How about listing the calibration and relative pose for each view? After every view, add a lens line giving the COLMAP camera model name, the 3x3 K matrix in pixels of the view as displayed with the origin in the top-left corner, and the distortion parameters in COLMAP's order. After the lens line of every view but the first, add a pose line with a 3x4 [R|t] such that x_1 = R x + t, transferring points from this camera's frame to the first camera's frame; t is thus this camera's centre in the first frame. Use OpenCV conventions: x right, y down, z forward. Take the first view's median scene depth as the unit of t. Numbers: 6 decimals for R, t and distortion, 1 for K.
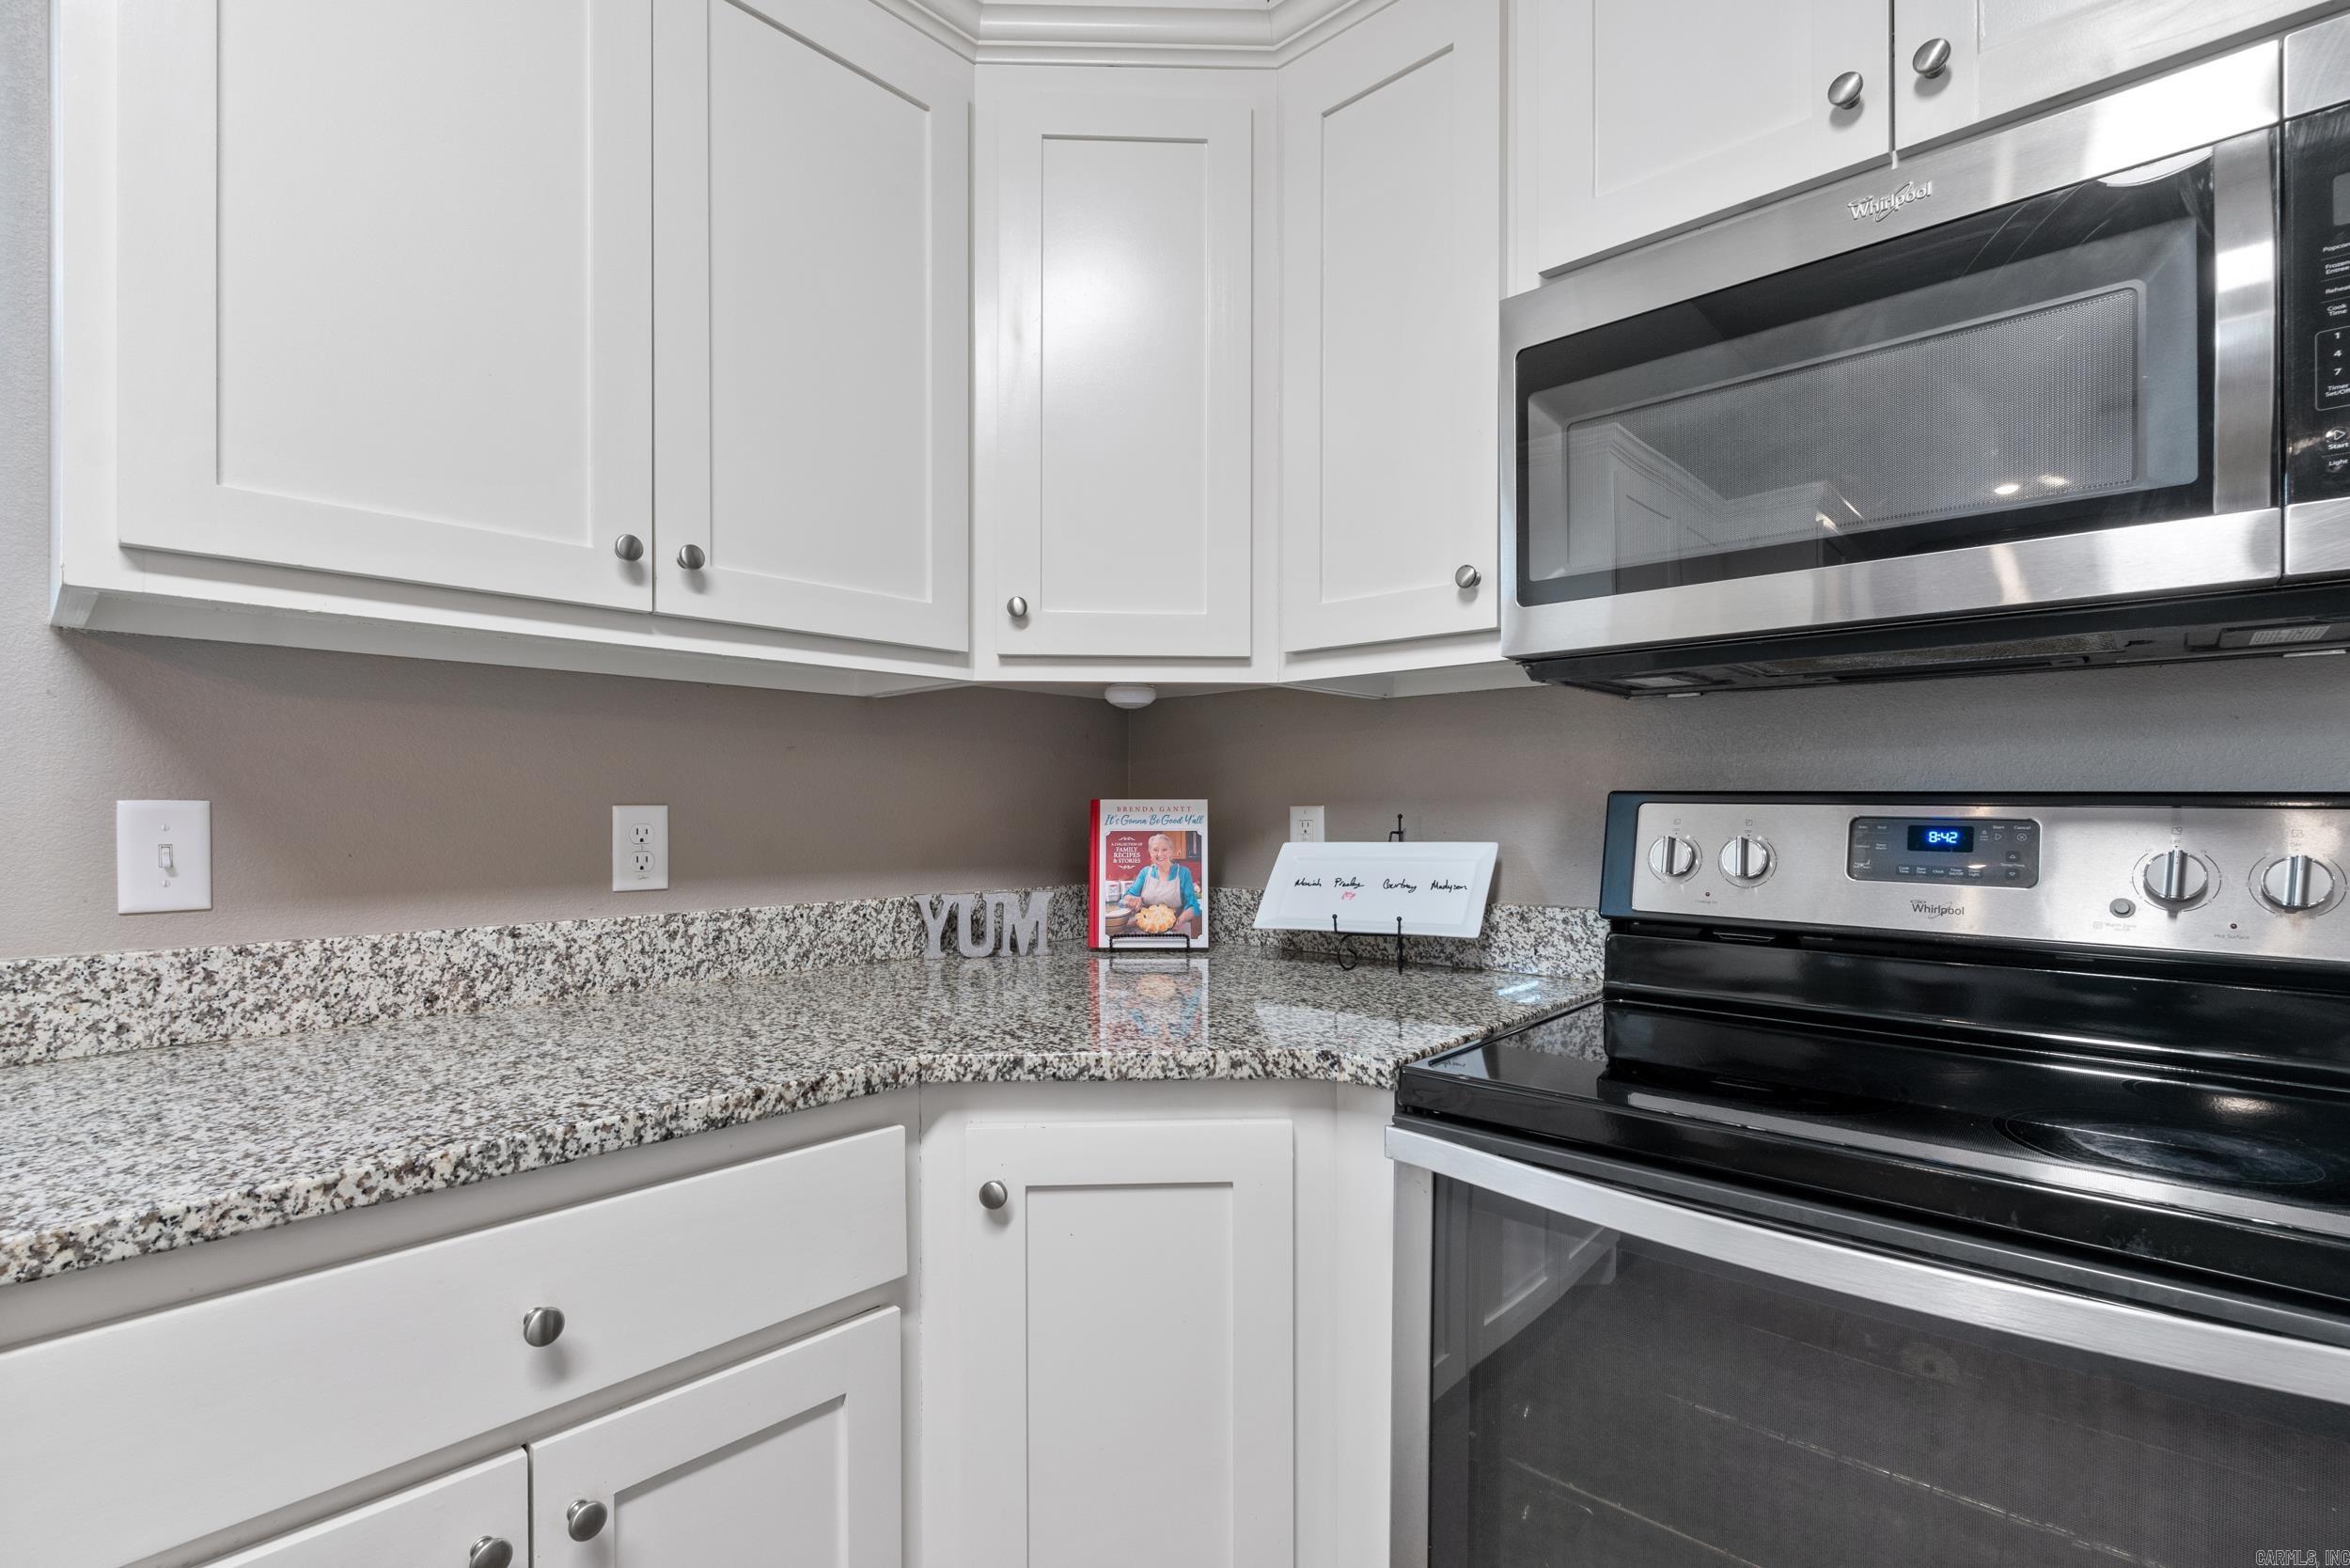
lens RADIAL K [[1084.6, 0, 1172.5], [0, 1084.6, 806.9], [0, 0, 1]] dist [-0.007068, -0.000372]
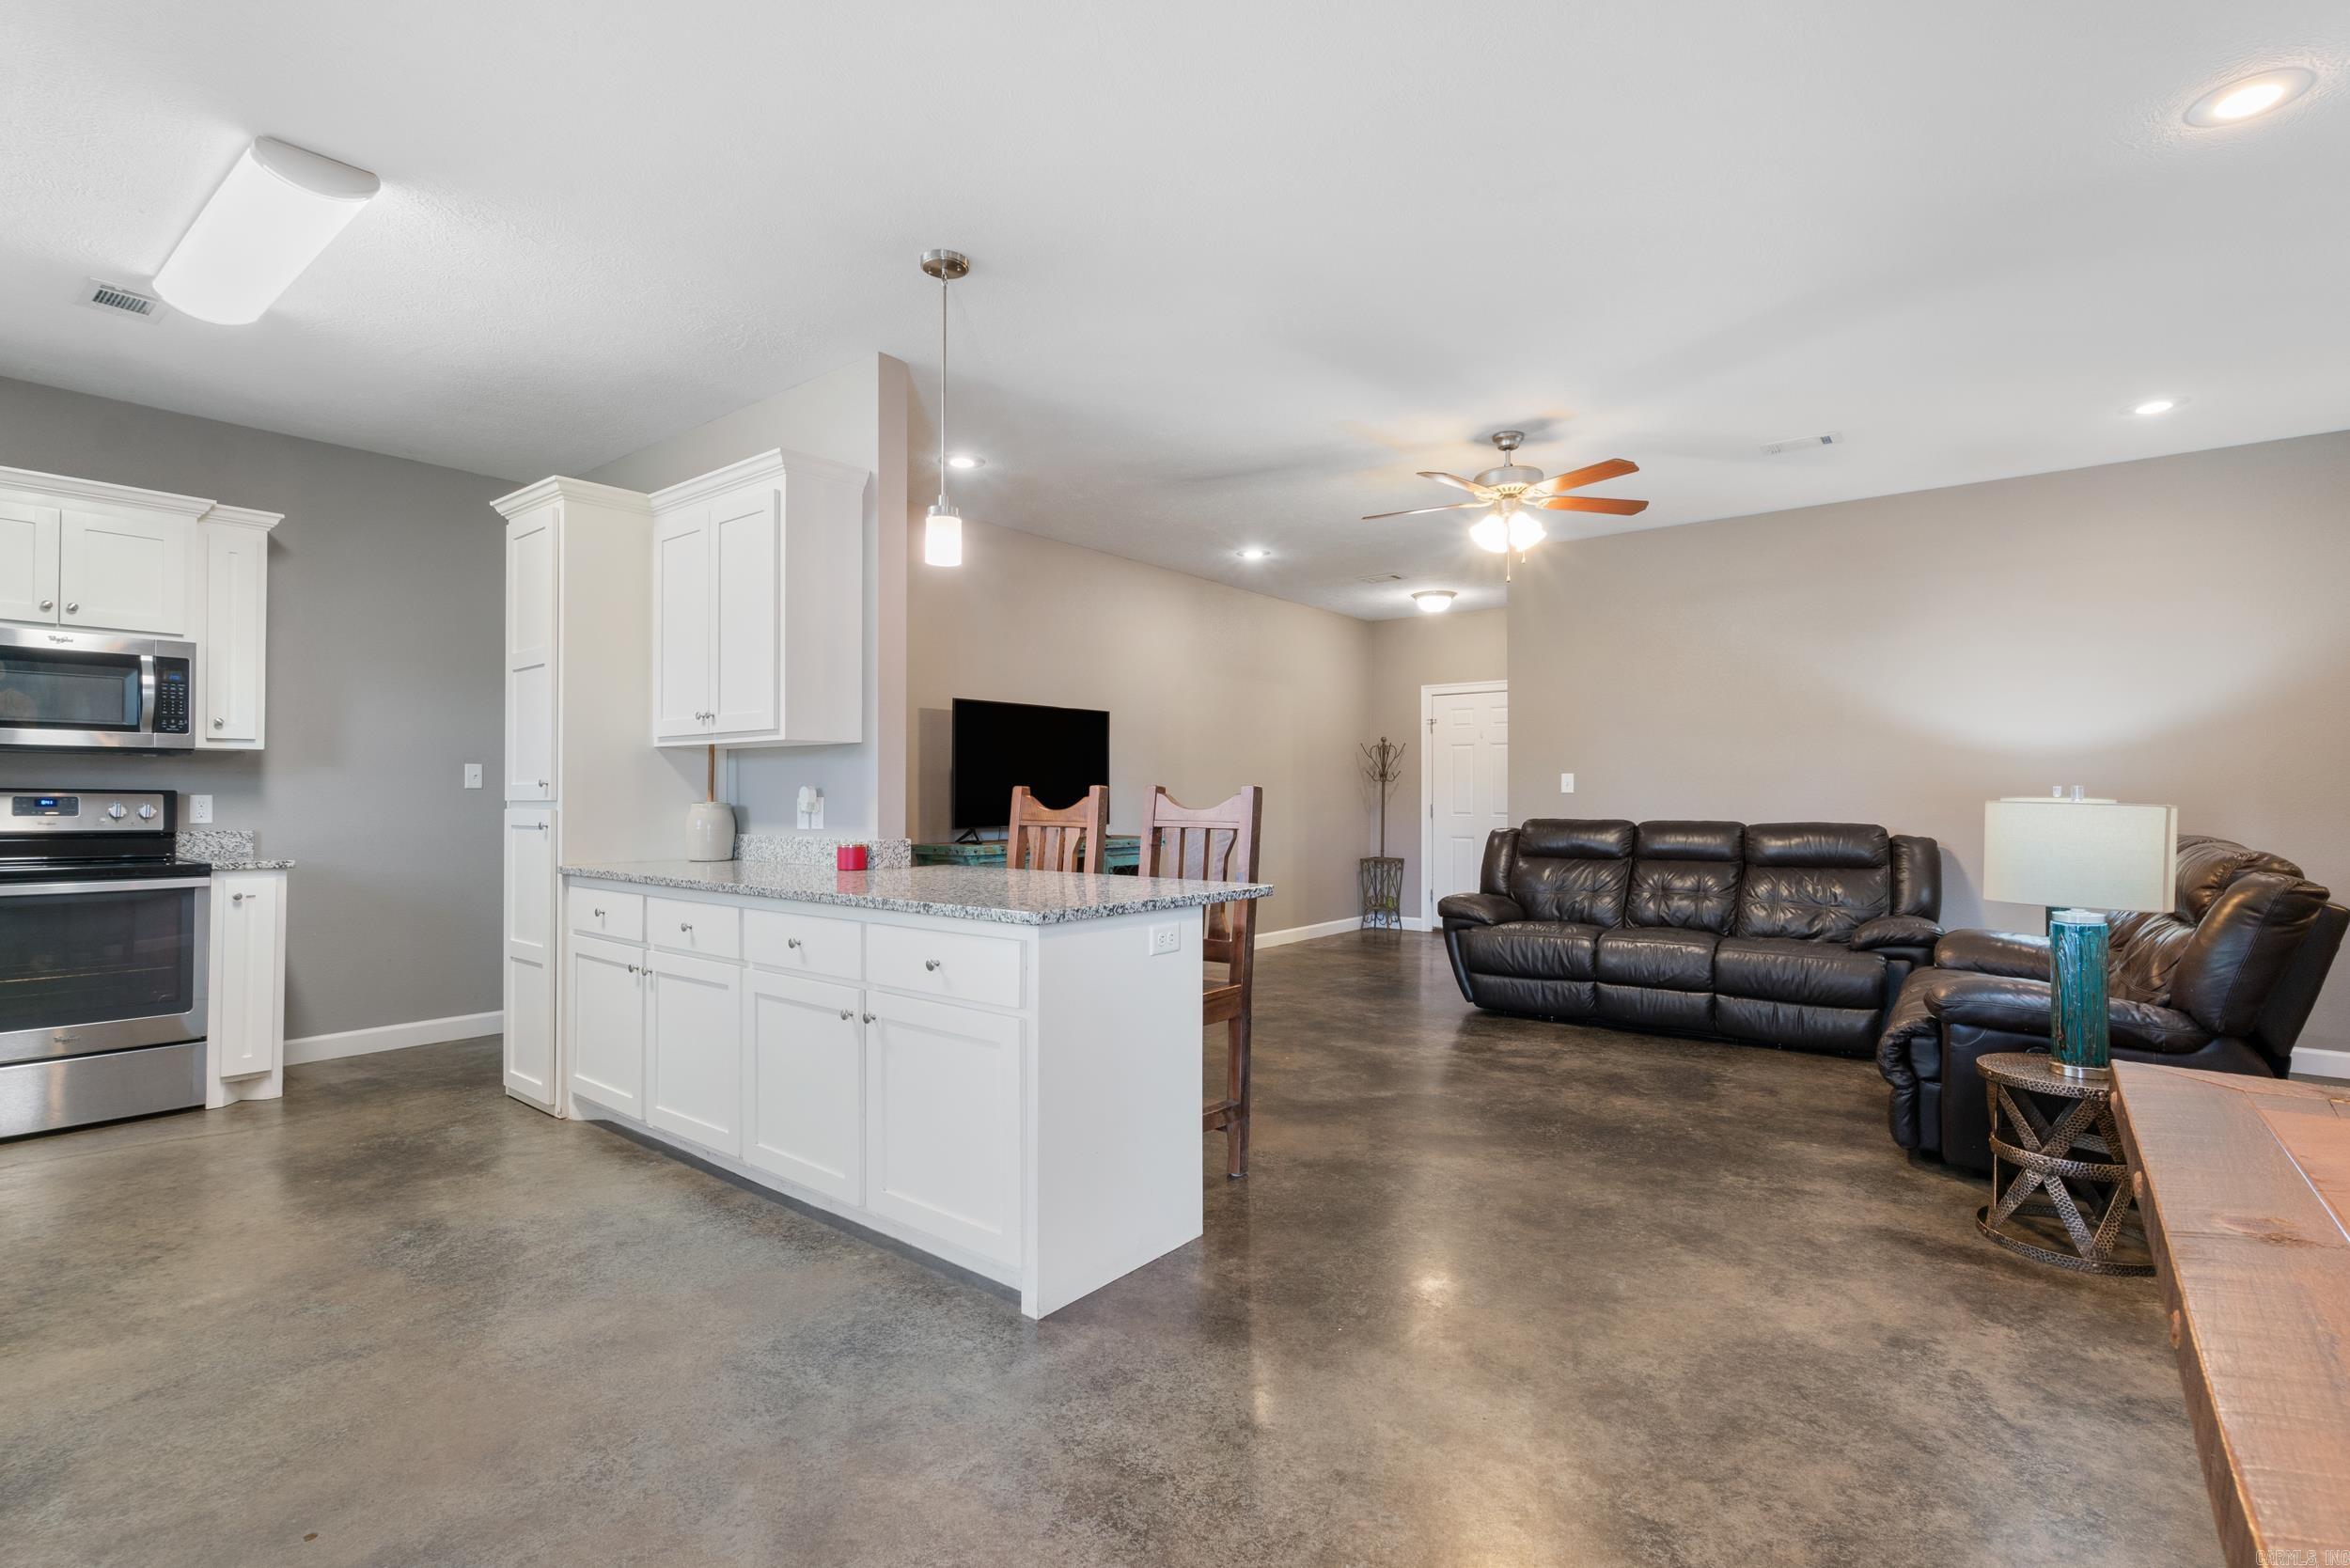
lens RADIAL K [[1088.6, 0, 1175.0], [0, 1088.6, 784.0], [0, 0, 1]] dist [-0.007750, -0.000417]
pose [[-0.078292, 0.010853, 0.996871, -2.475691], [-0.004714, 0.999926, -0.011257, -0.006991], [-0.996919, -0.005581, -0.078235, -1.901920]]
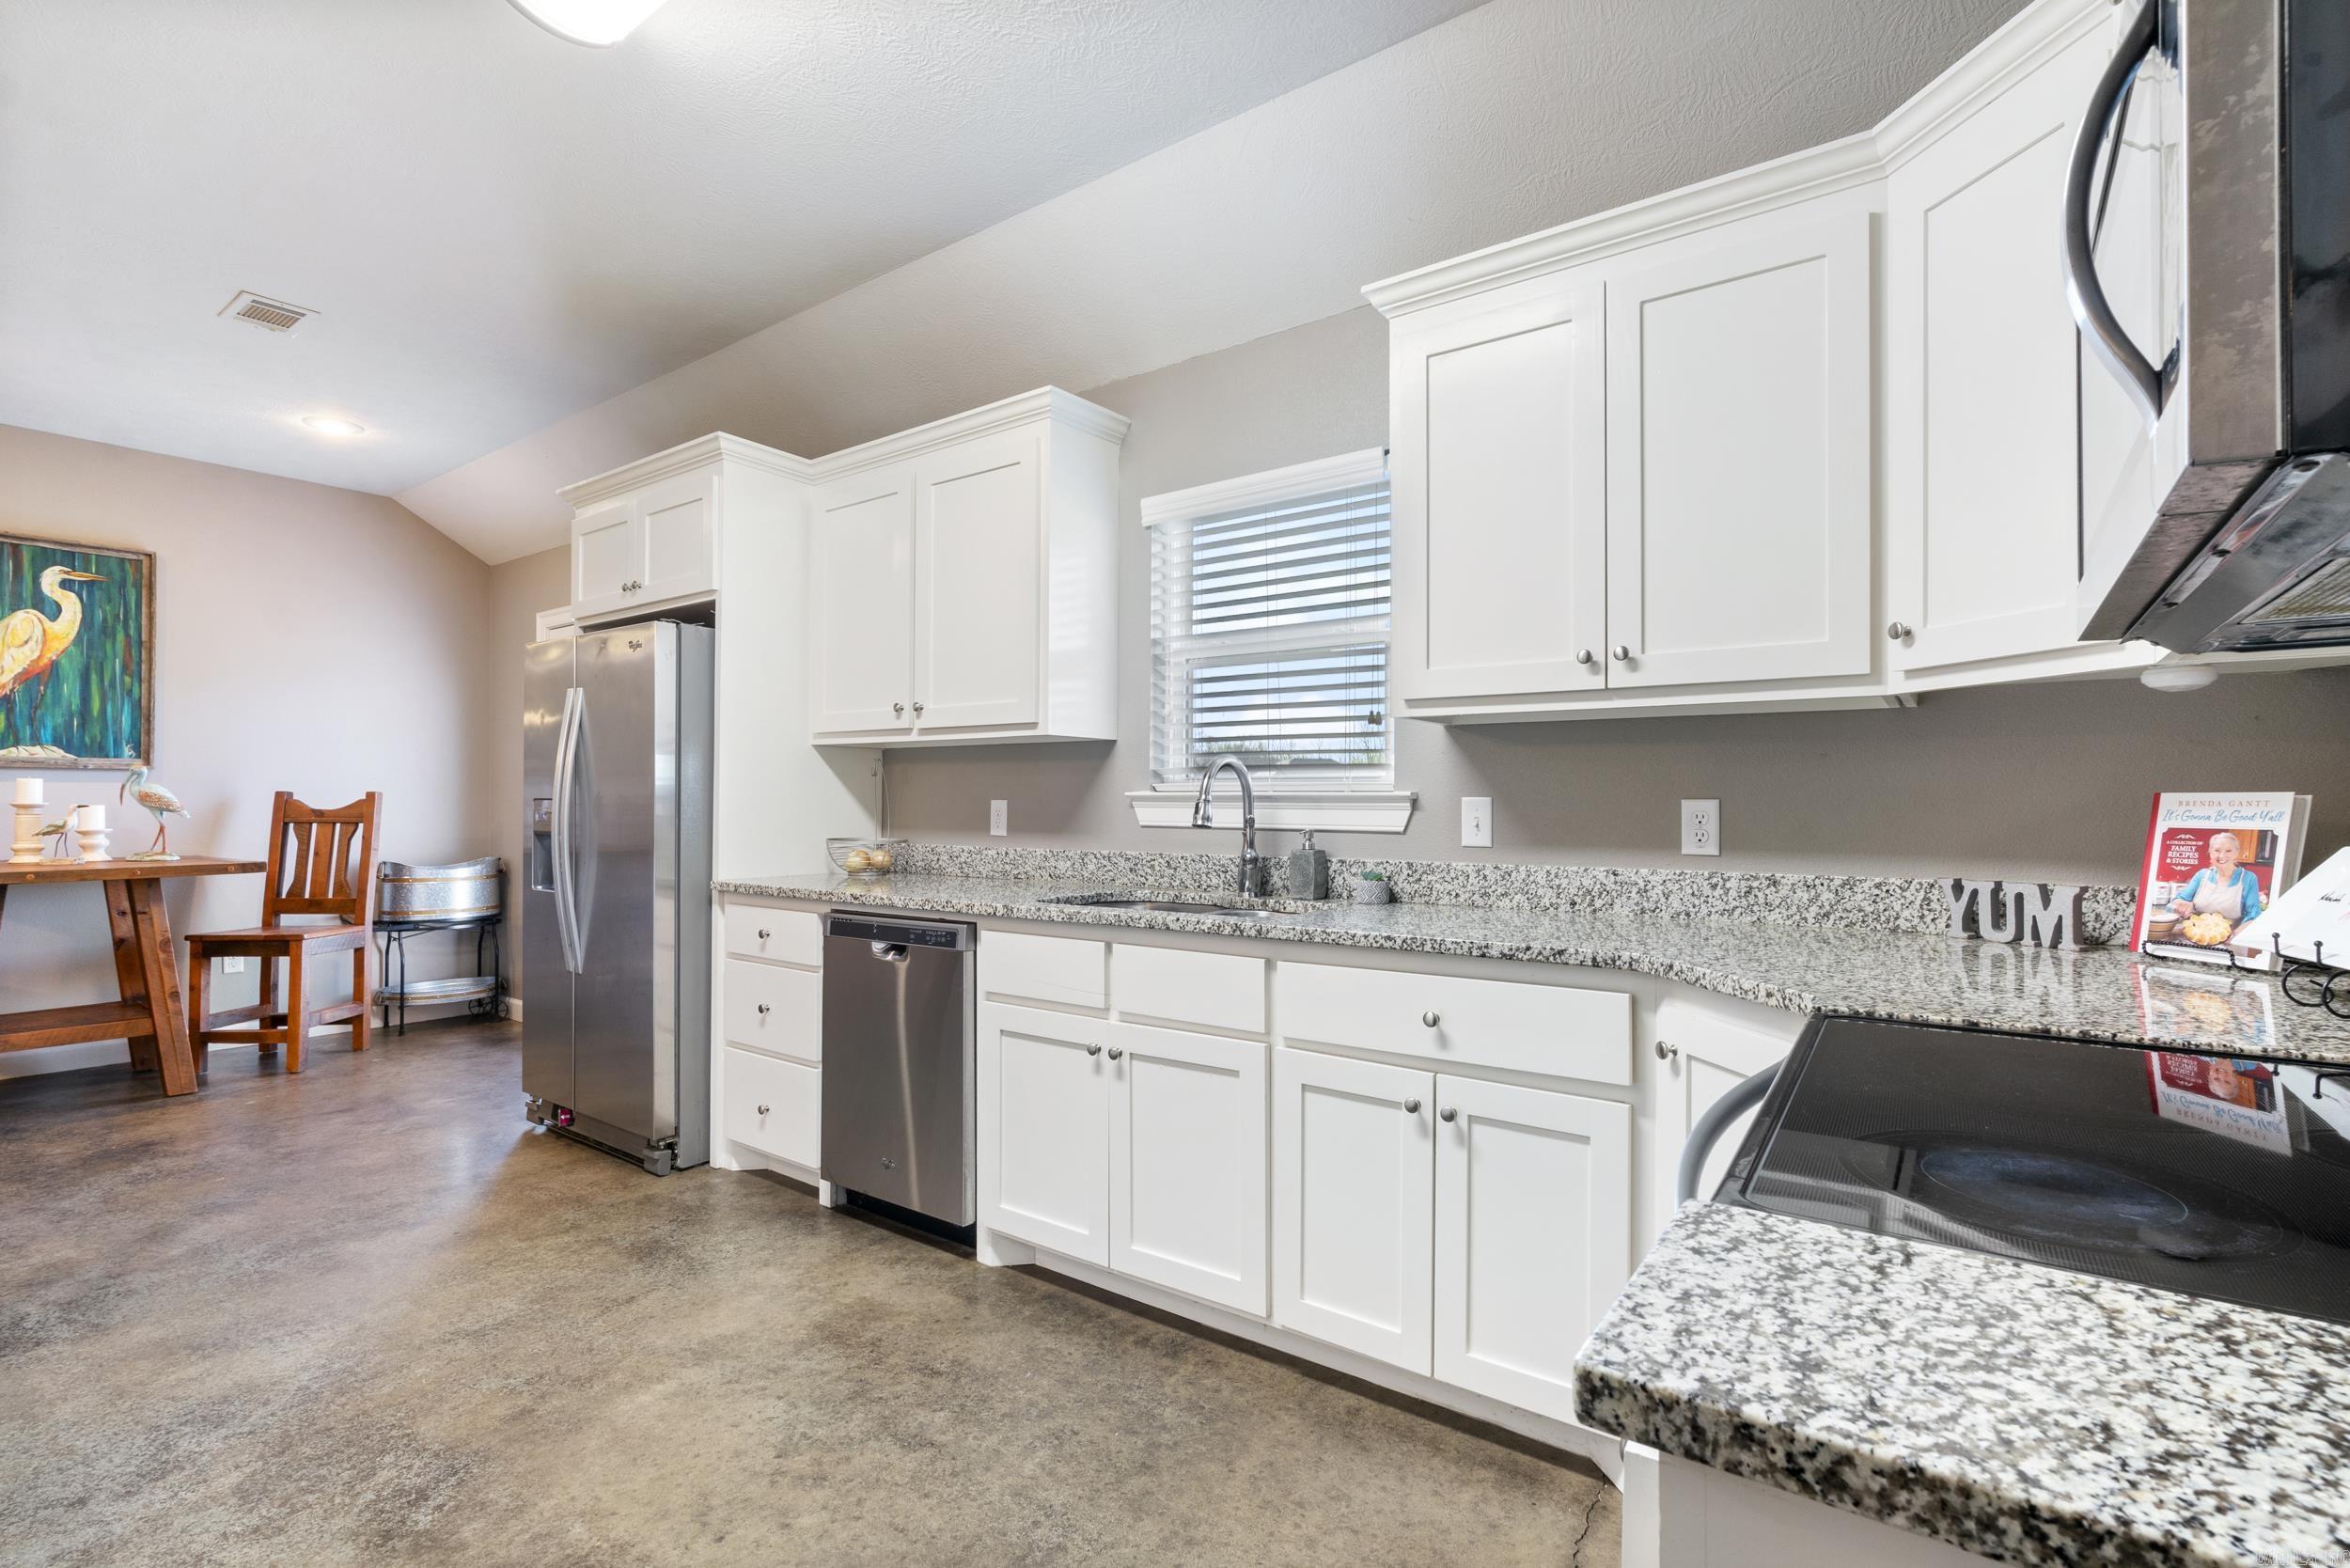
lens RADIAL K [[1077.9, 0, 1164.9], [0, 1077.9, 795.6], [0, 0, 1]] dist [-0.008249, 0.000163]
pose [[0.104845, -0.003143, -0.994484, 1.000775], [-0.000164, 0.999995, -0.003178, -0.001779], [0.994489, 0.000496, 0.104844, 0.098382]]
